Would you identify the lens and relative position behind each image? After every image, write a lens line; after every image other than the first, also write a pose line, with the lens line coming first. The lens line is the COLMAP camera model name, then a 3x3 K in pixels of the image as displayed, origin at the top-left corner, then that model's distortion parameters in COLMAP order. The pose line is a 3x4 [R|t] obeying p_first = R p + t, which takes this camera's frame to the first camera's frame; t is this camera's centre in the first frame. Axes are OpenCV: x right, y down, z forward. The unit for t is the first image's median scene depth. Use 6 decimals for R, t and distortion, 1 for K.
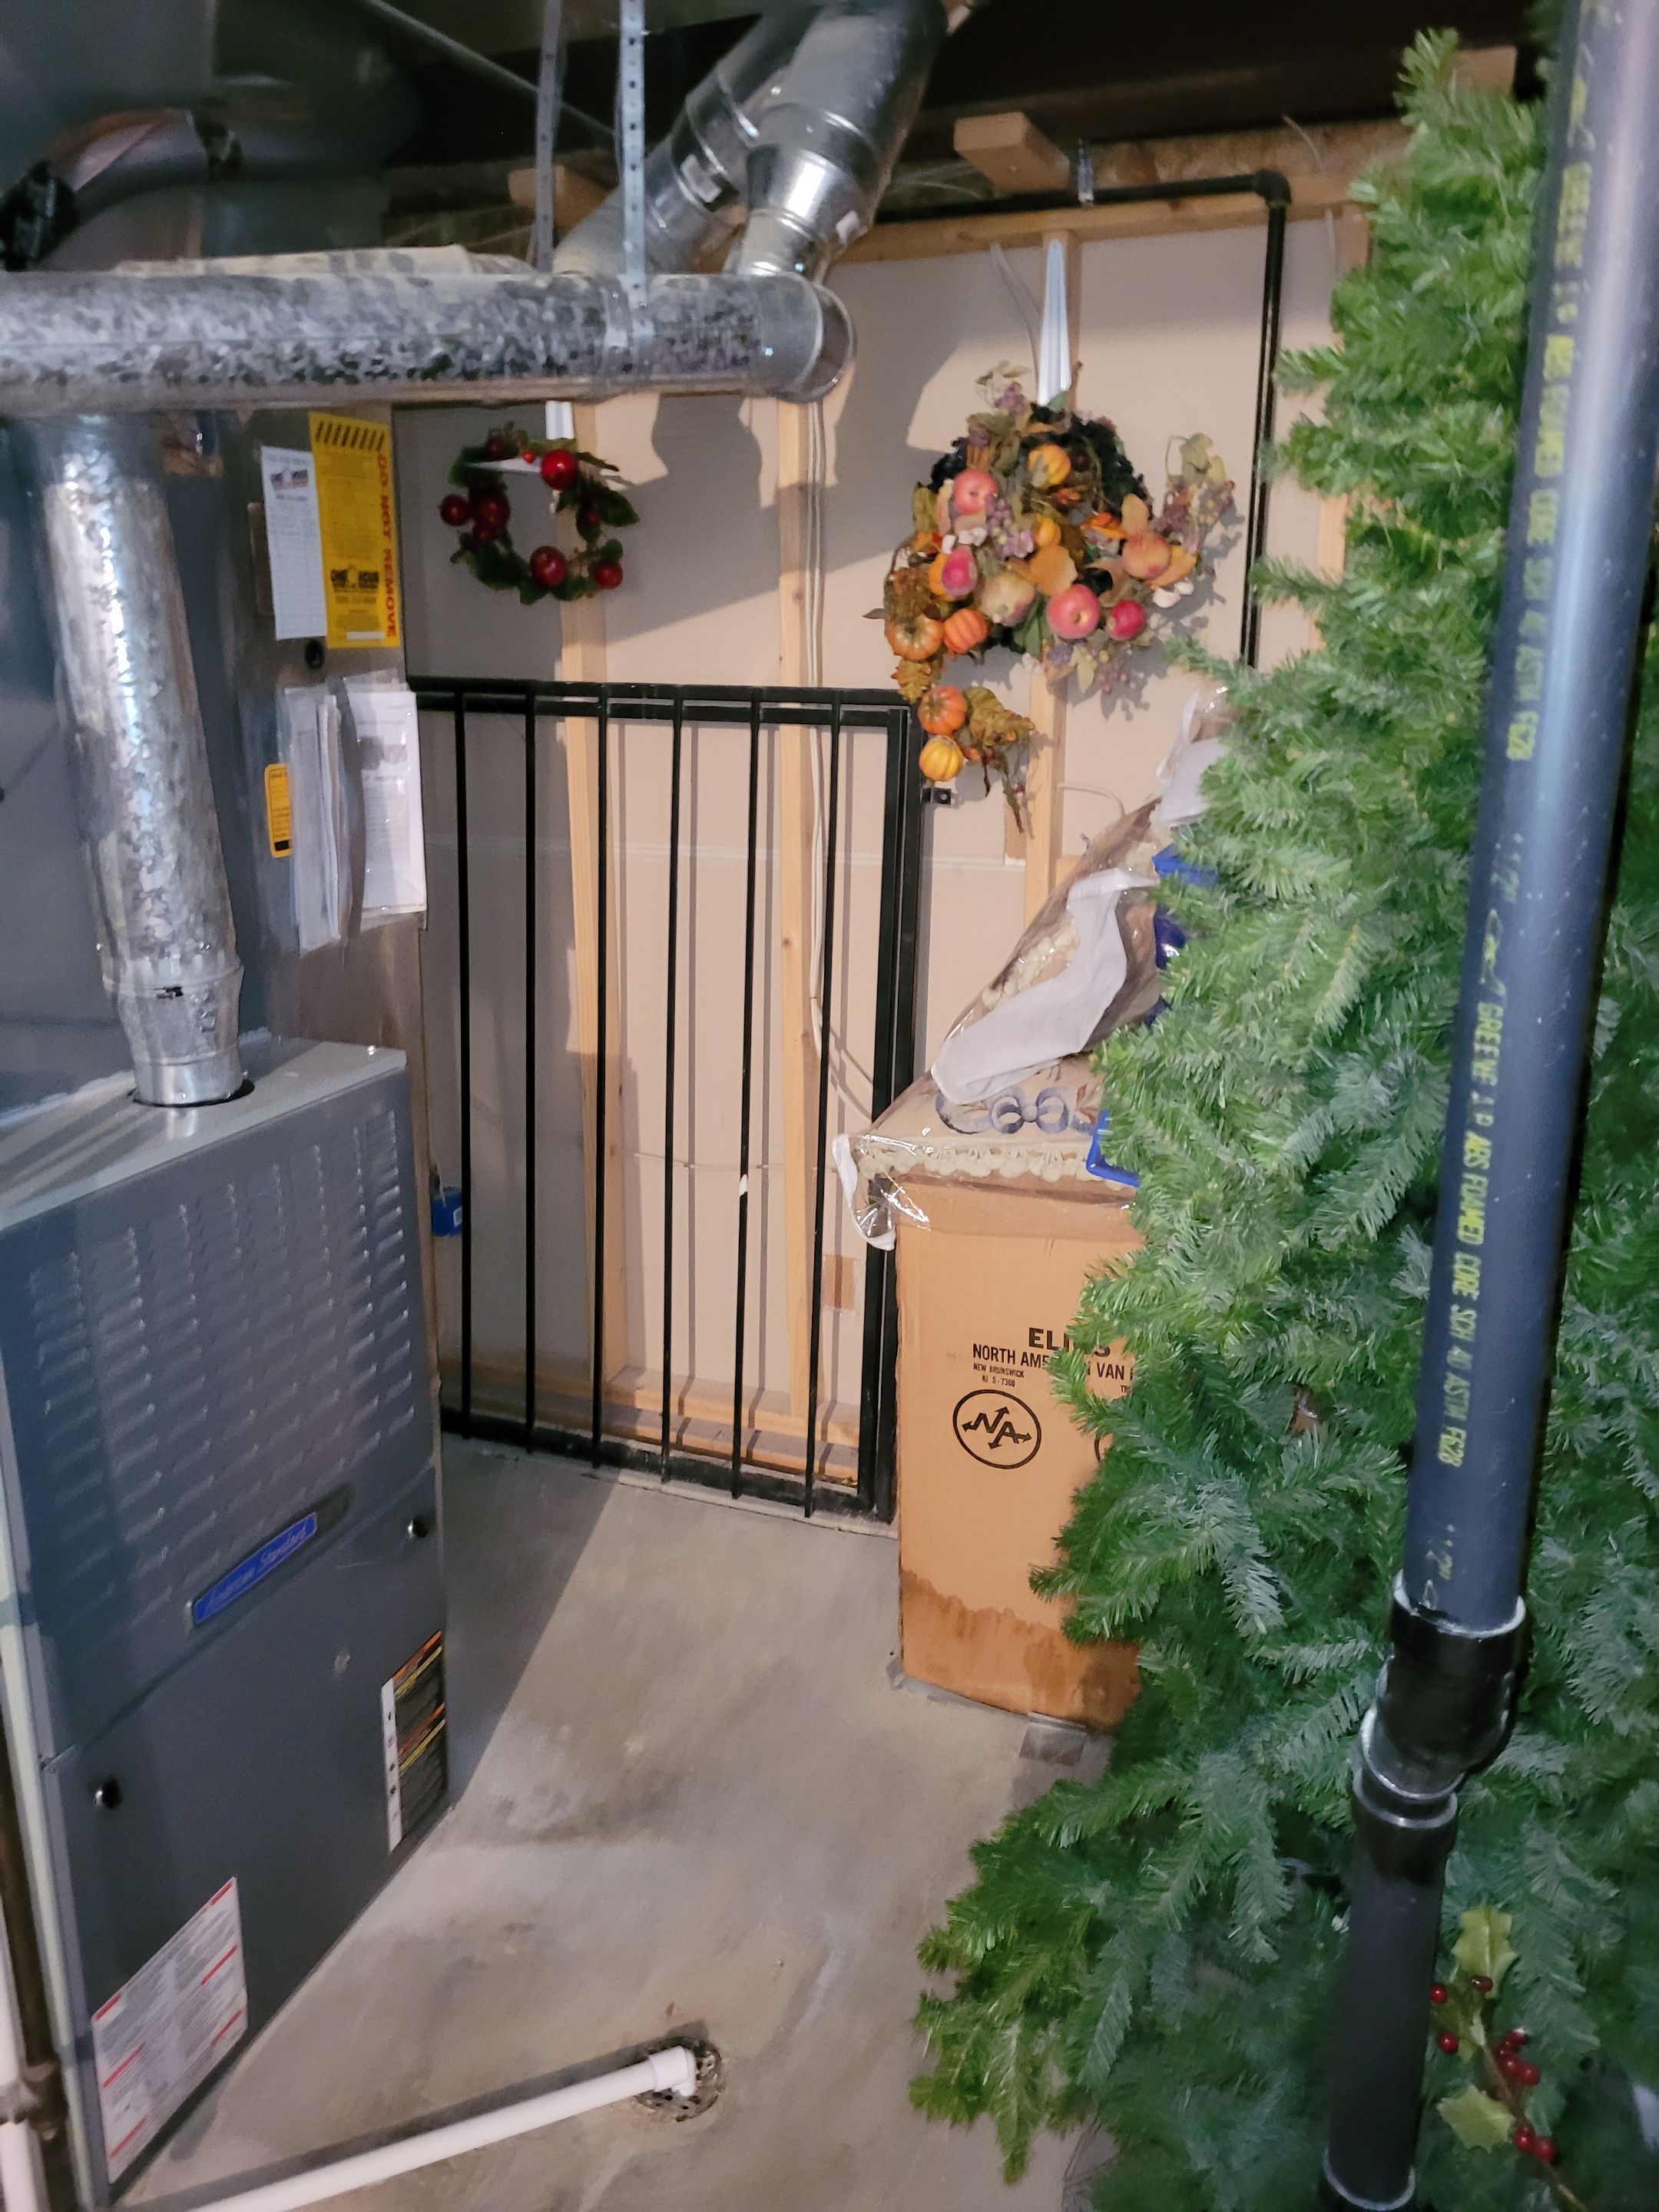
lens RADIAL K [[1664.0, 0, 831.9], [0, 1664.0, 1108.9], [0, 0, 1]] dist [0.049125, -0.026872]
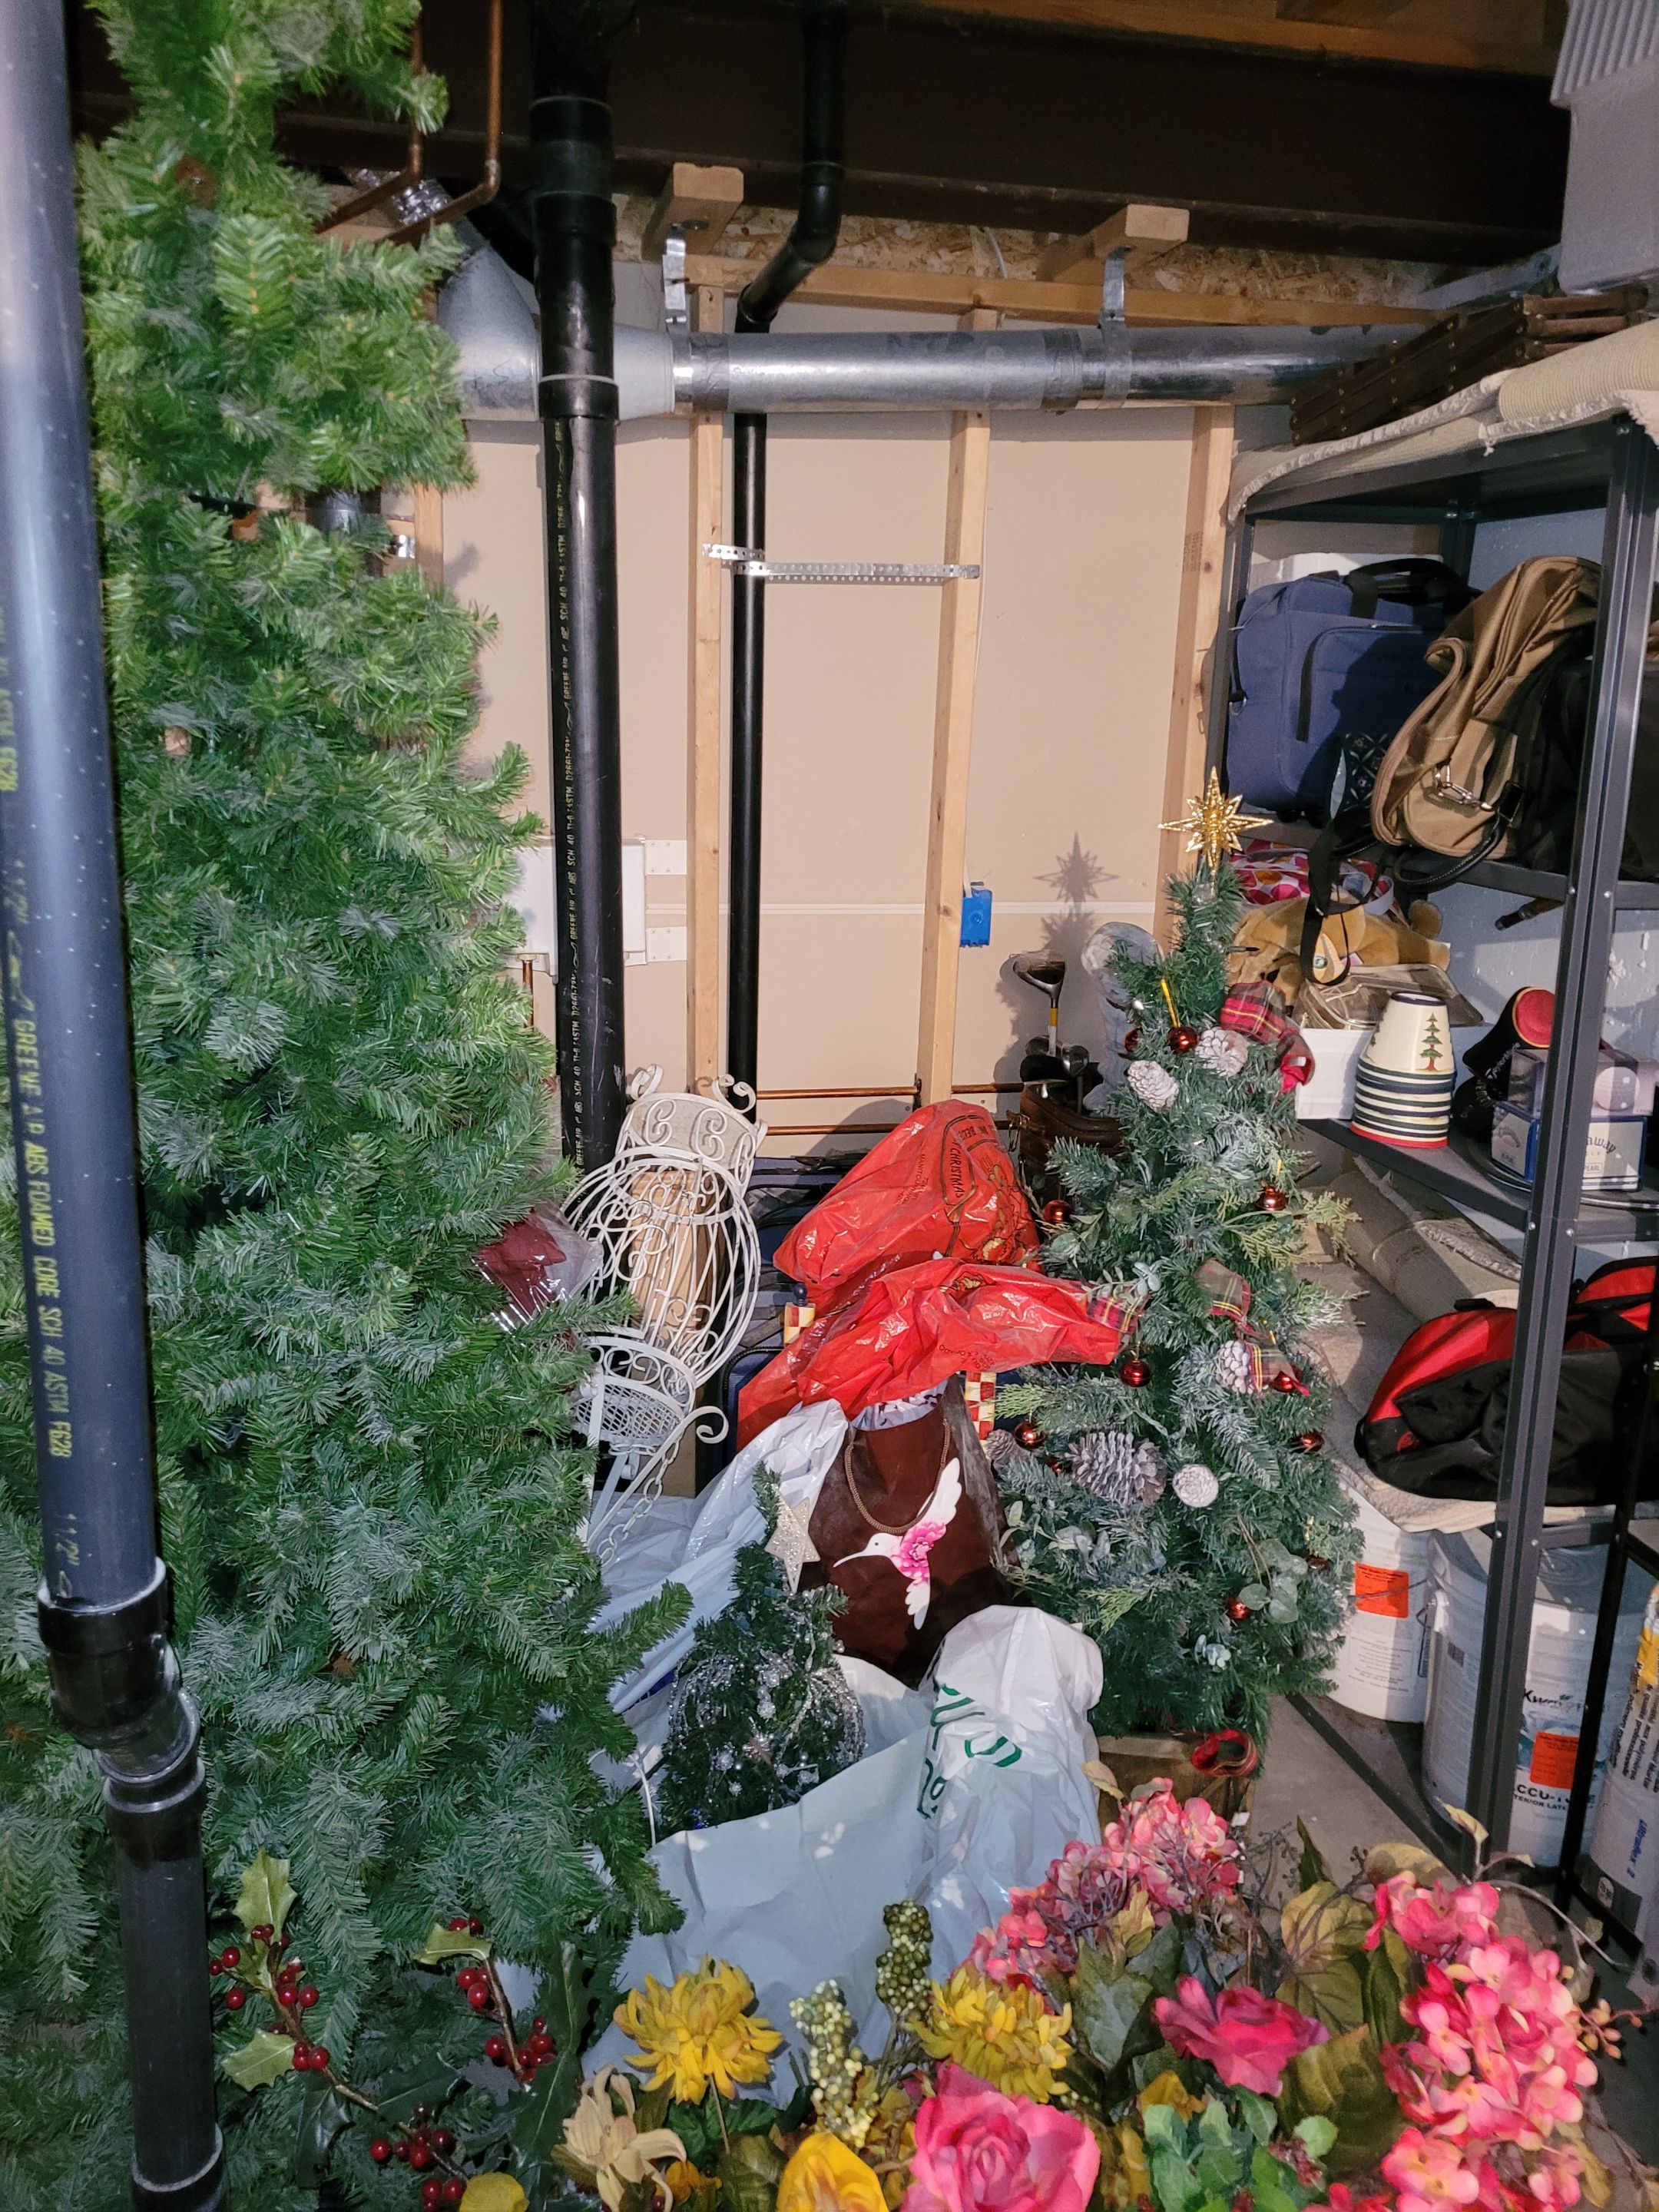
lens RADIAL K [[1664.0, 0, 827.0], [0, 1664.0, 1099.6], [0, 0, 1]] dist [0.049125, -0.026872]
pose [[0.851262, -0.116276, 0.511696, 0.264875], [0.129572, 0.991522, 0.009753, 0.041641], [-0.508492, 0.057999, 0.859111, -0.165782]]
